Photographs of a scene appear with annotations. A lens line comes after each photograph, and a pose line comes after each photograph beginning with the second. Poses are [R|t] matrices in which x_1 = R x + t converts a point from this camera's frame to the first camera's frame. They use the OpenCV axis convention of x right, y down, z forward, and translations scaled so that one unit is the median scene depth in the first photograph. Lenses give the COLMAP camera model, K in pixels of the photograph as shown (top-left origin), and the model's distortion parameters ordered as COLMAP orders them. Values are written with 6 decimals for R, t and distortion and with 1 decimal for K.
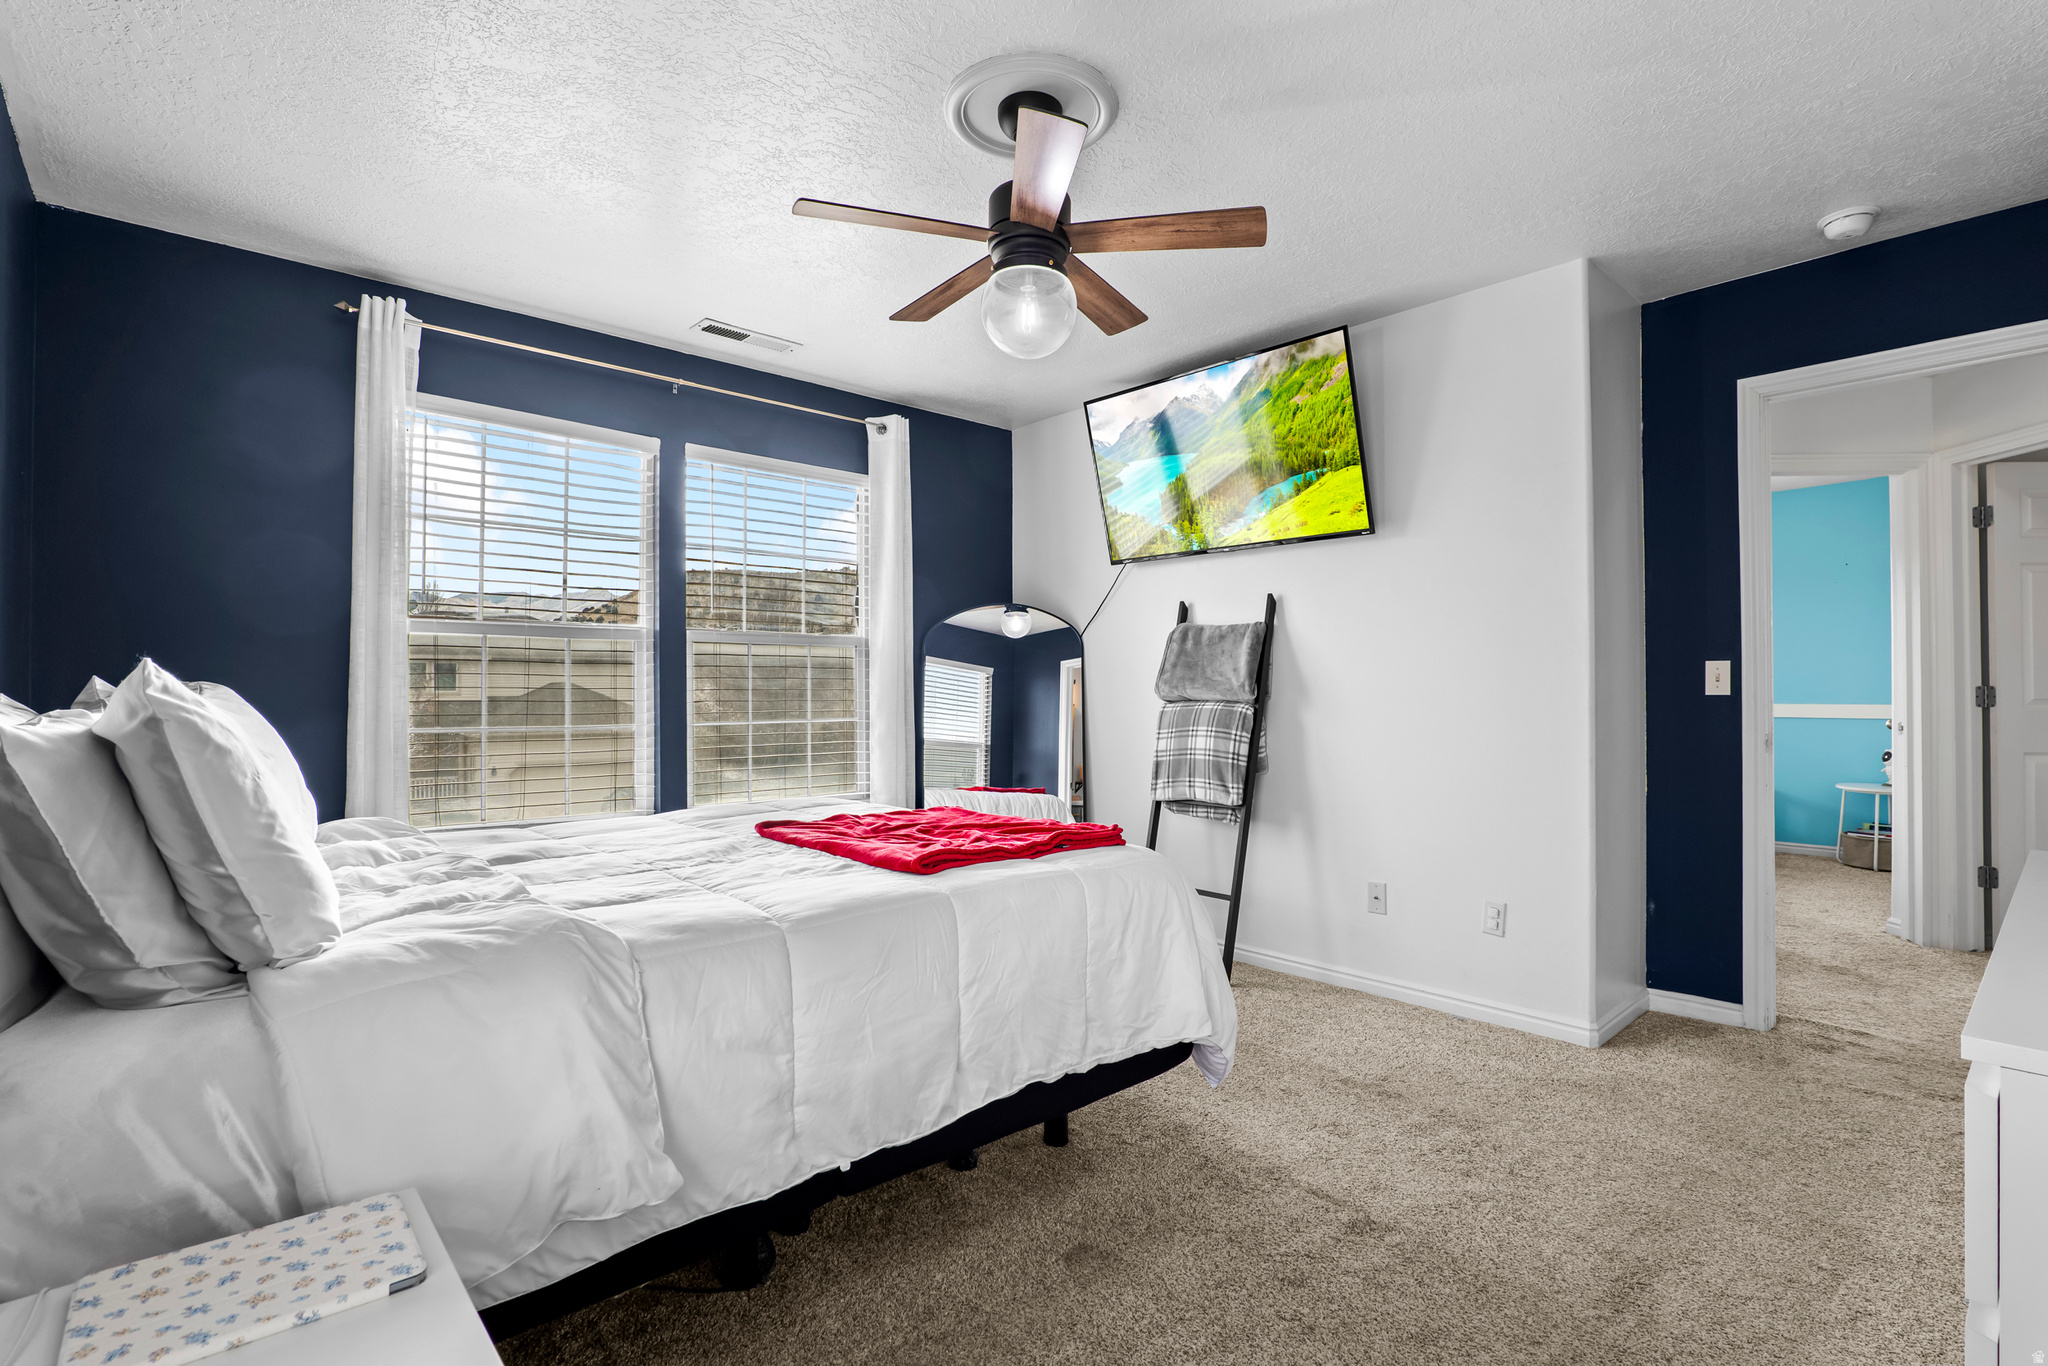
lens RADIAL K [[950.5, 0, 1016.4], [0, 950.5, 689.9], [0, 0, 1]] dist [-0.017420, 0.000321]
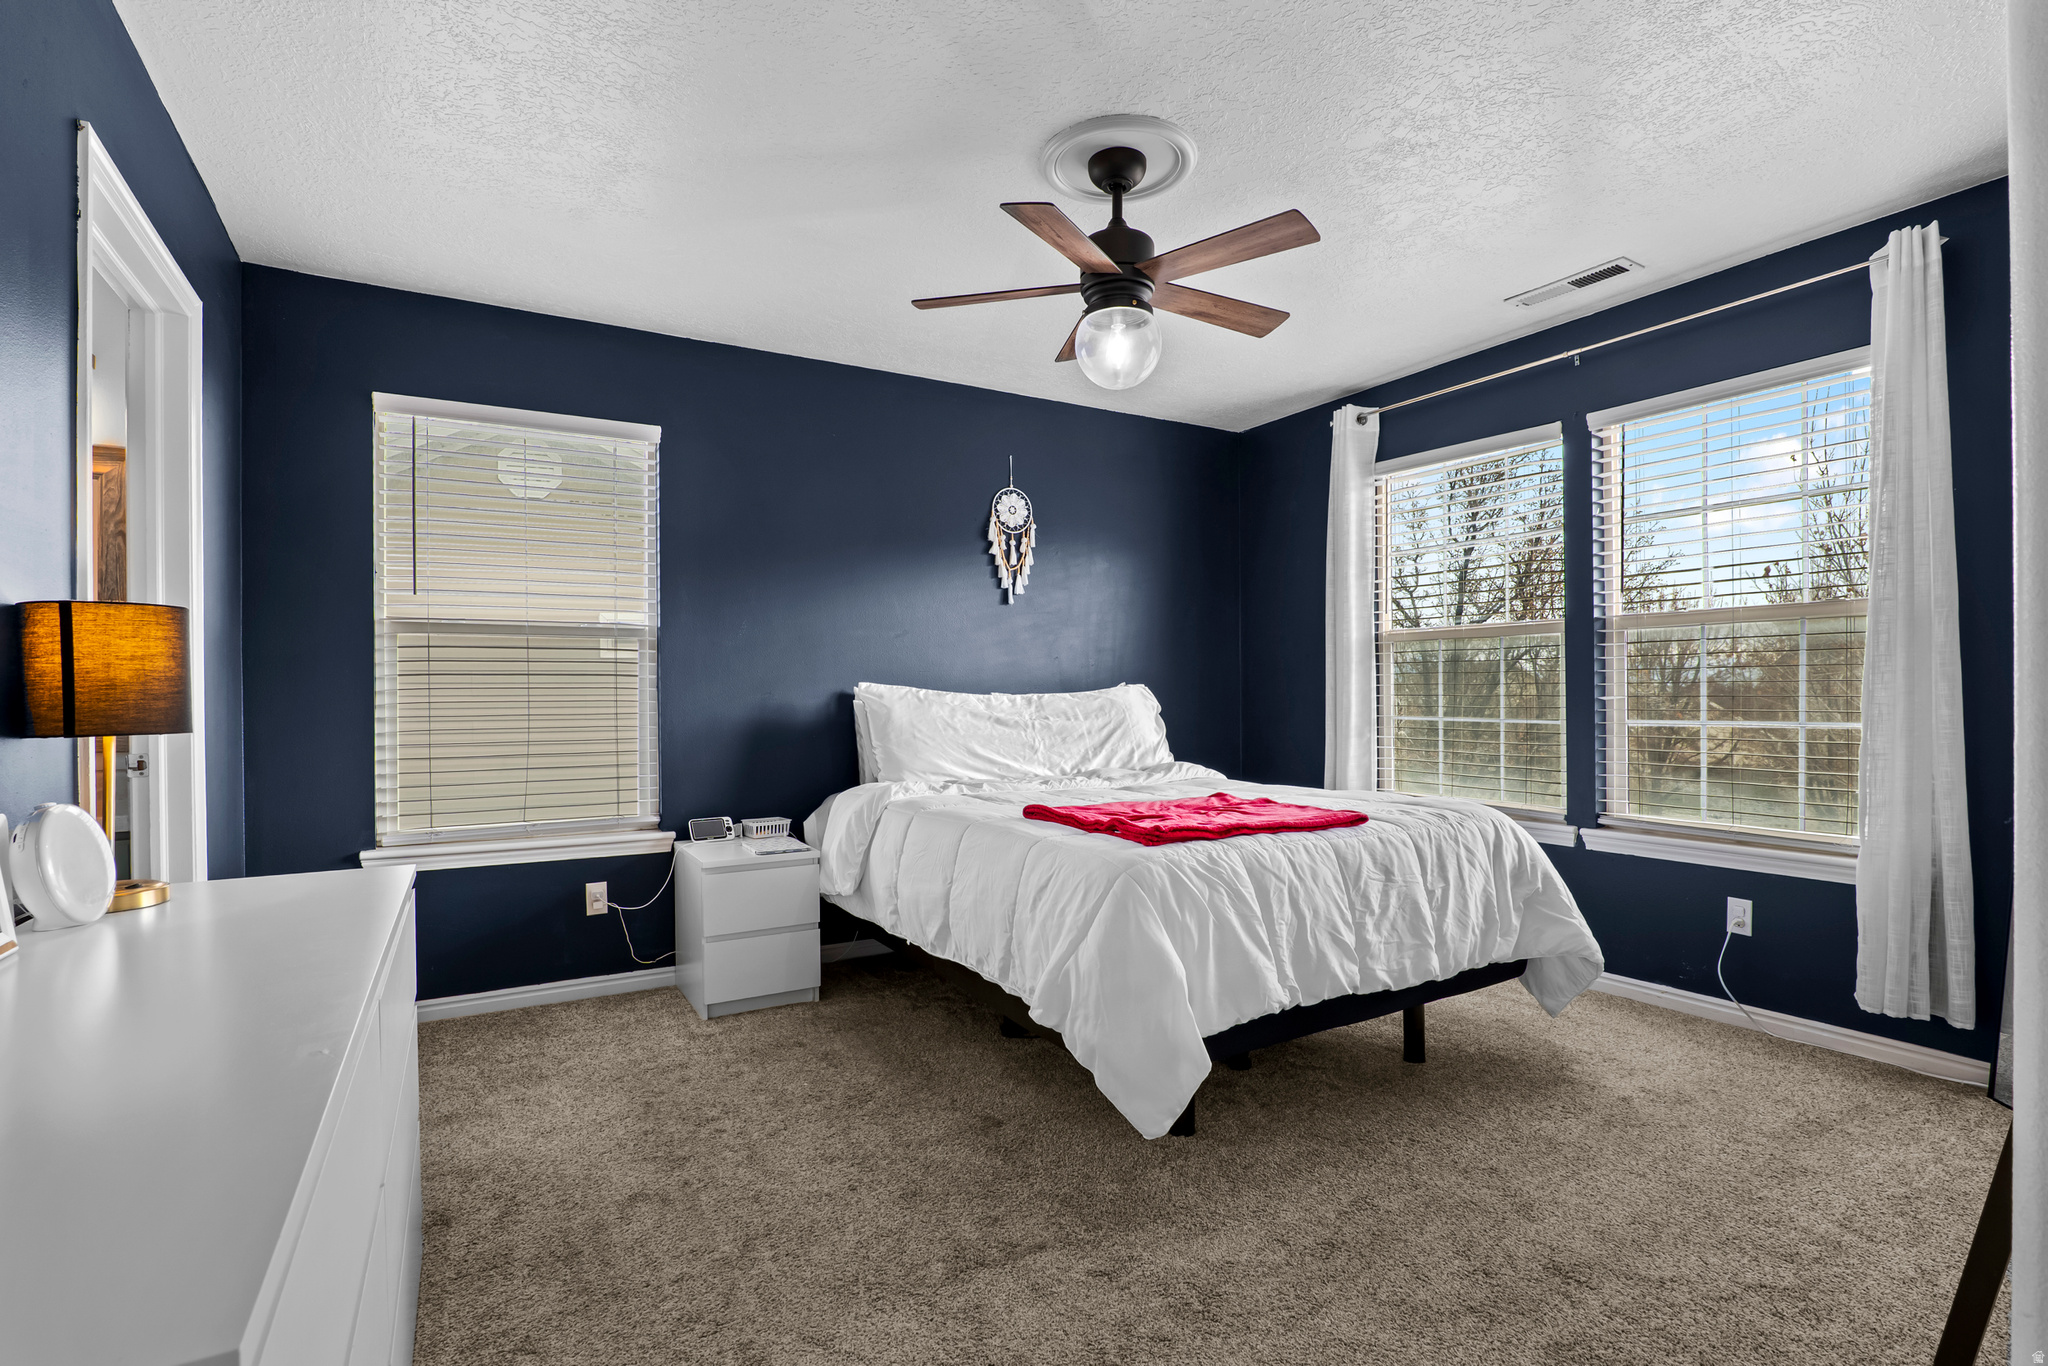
lens RADIAL K [[950.5, 0, 1016.4], [0, 950.5, 689.9], [0, 0, 1]] dist [-0.017420, 0.000321]
pose [[-0.184964, 0.002308, -0.982743, 0.655612], [0.012868, 0.999917, -0.000073, -0.001391], [0.982661, -0.012660, -0.184978, 0.632441]]
